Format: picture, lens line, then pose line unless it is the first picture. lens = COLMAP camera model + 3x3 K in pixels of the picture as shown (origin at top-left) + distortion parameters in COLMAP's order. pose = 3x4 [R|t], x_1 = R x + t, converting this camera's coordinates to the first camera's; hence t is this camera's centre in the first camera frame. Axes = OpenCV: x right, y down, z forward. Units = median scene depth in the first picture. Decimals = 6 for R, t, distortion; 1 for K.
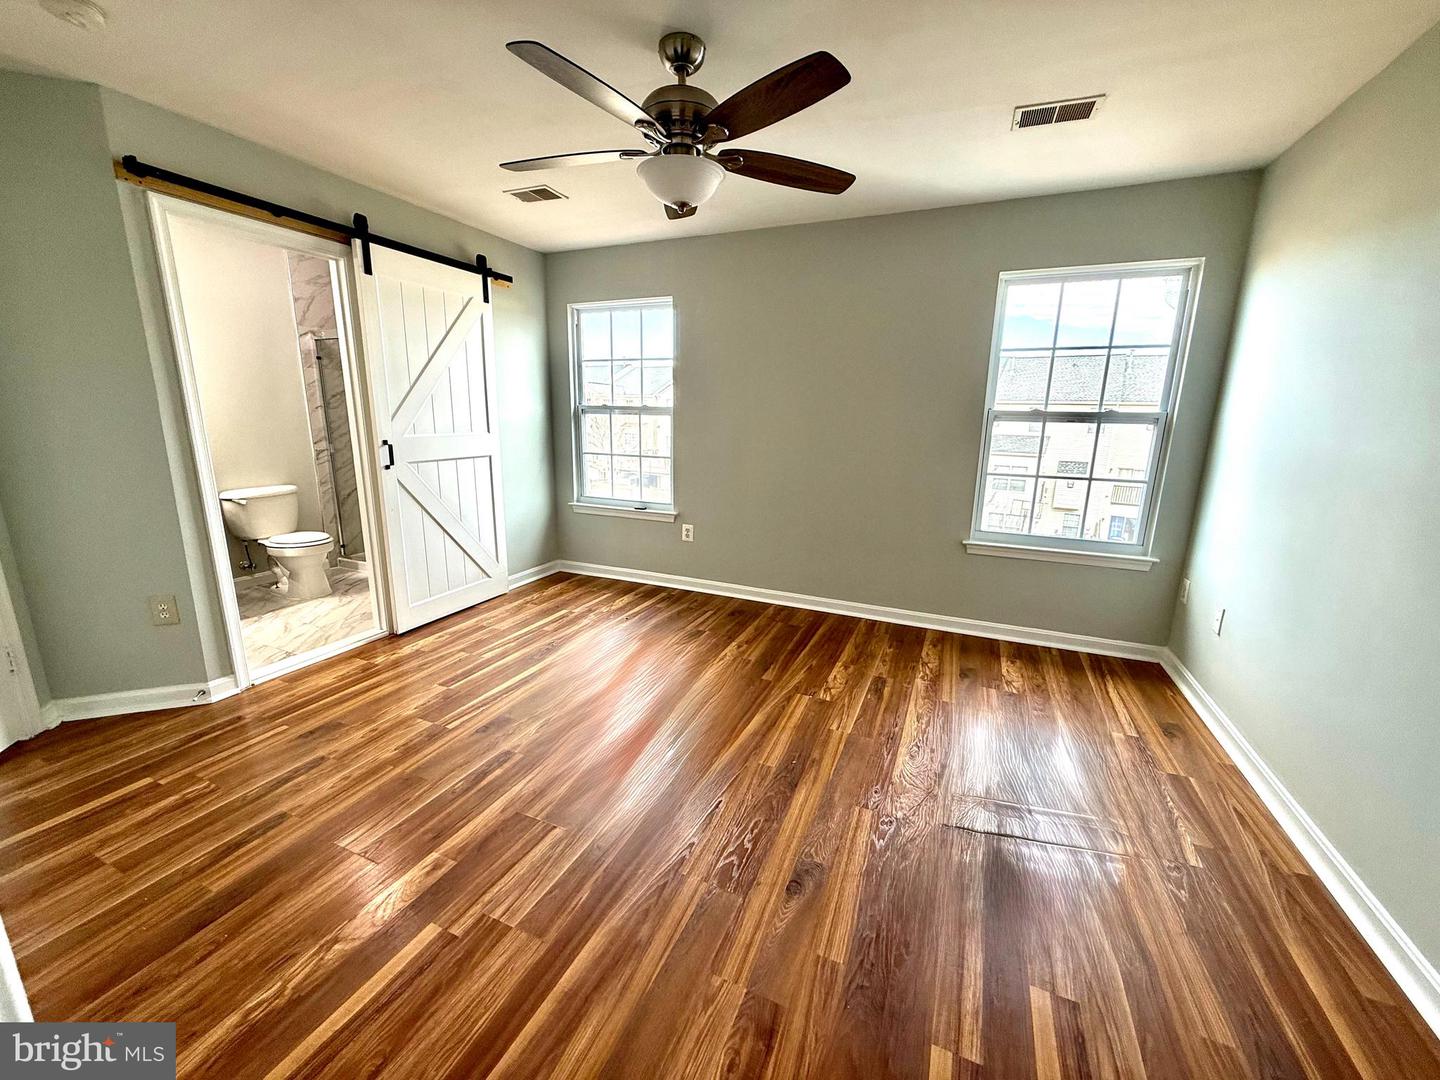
lens RADIAL K [[577.8, 0, 720.5], [0, 577.8, 534.0], [0, 0, 1]] dist [0.002652, 0.000233]
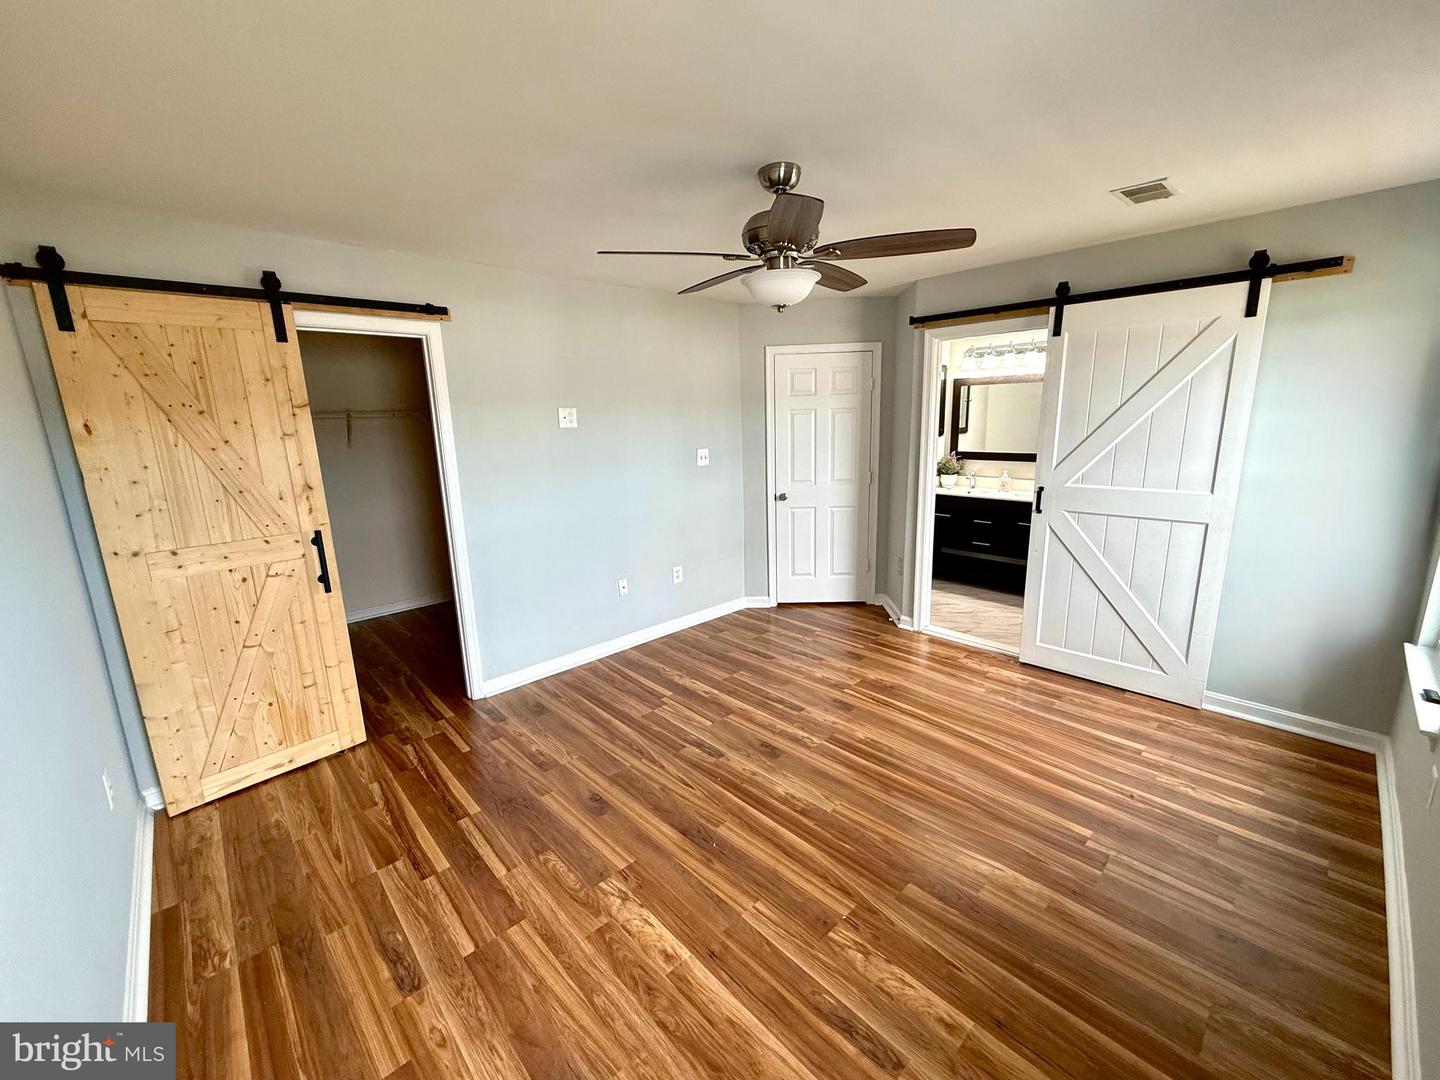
lens RADIAL K [[577.8, 0, 719.4], [0, 577.8, 538.9], [0, 0, 1]] dist [0.002652, 0.000233]
pose [[-0.396109, 0.187821, -0.898789, 0.670143], [-0.170902, 0.946670, 0.273146, -0.272507], [0.902159, 0.261800, -0.342885, 0.885446]]
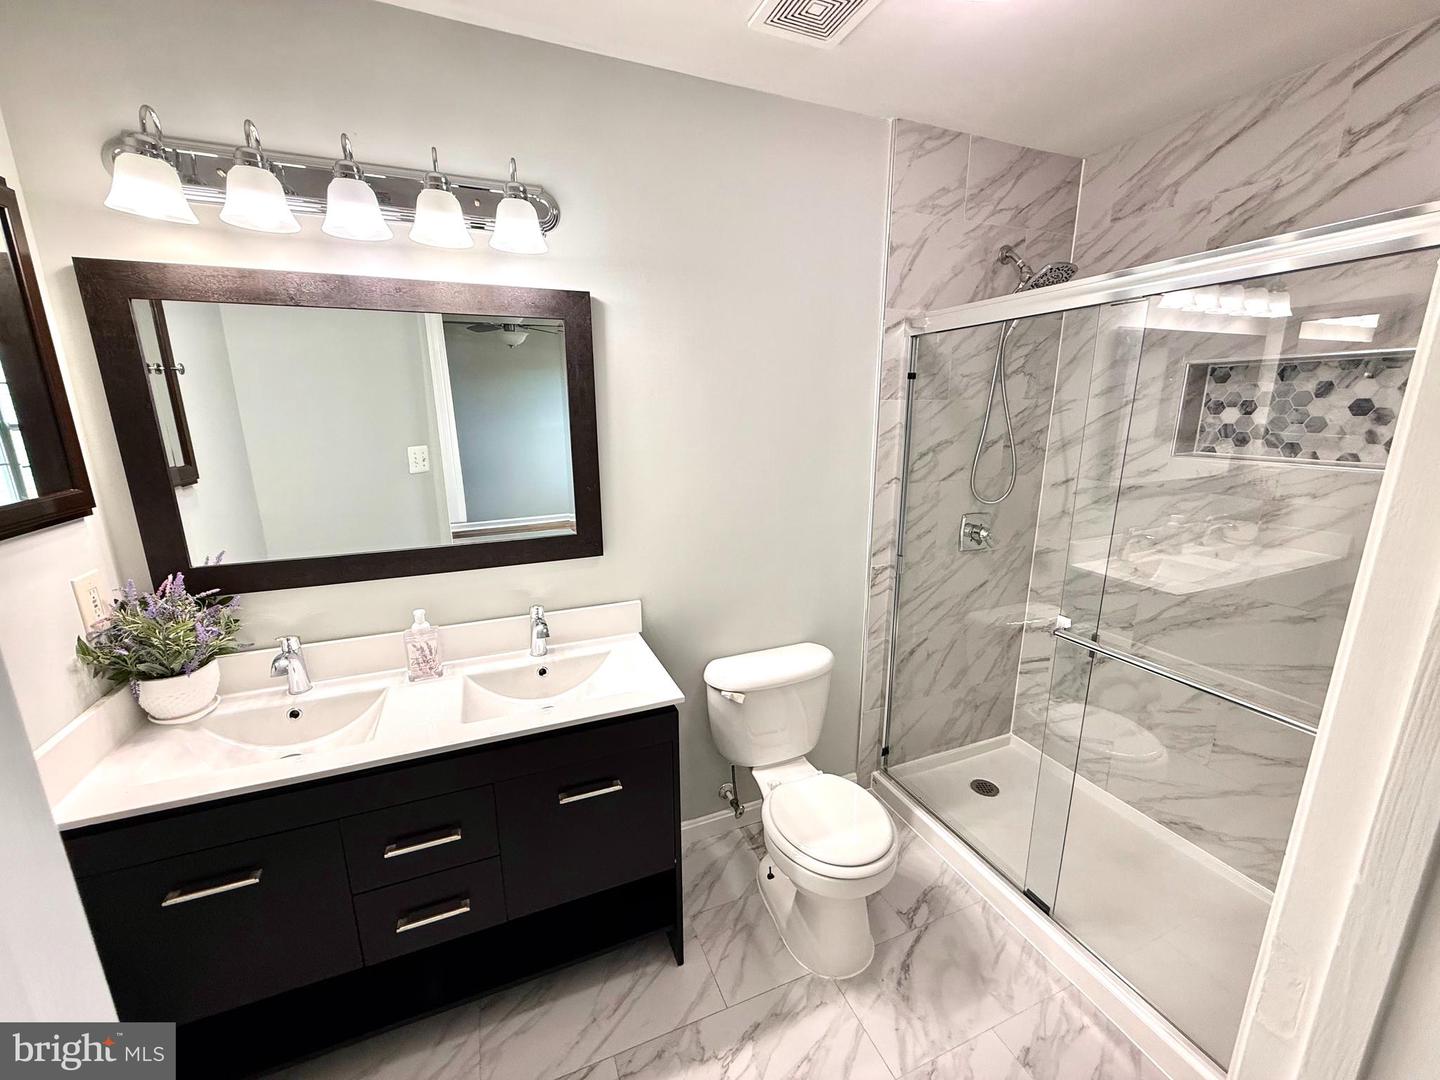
lens RADIAL K [[577.8, 0, 715.3], [0, 577.8, 533.0], [0, 0, 1]] dist [0.002652, 0.000233]
pose [[0.713936, 0.139892, -0.686095, -0.684277], [-0.132197, 0.989147, 0.064121, -0.274956], [0.687619, 0.044921, 0.724681, 0.820031]]
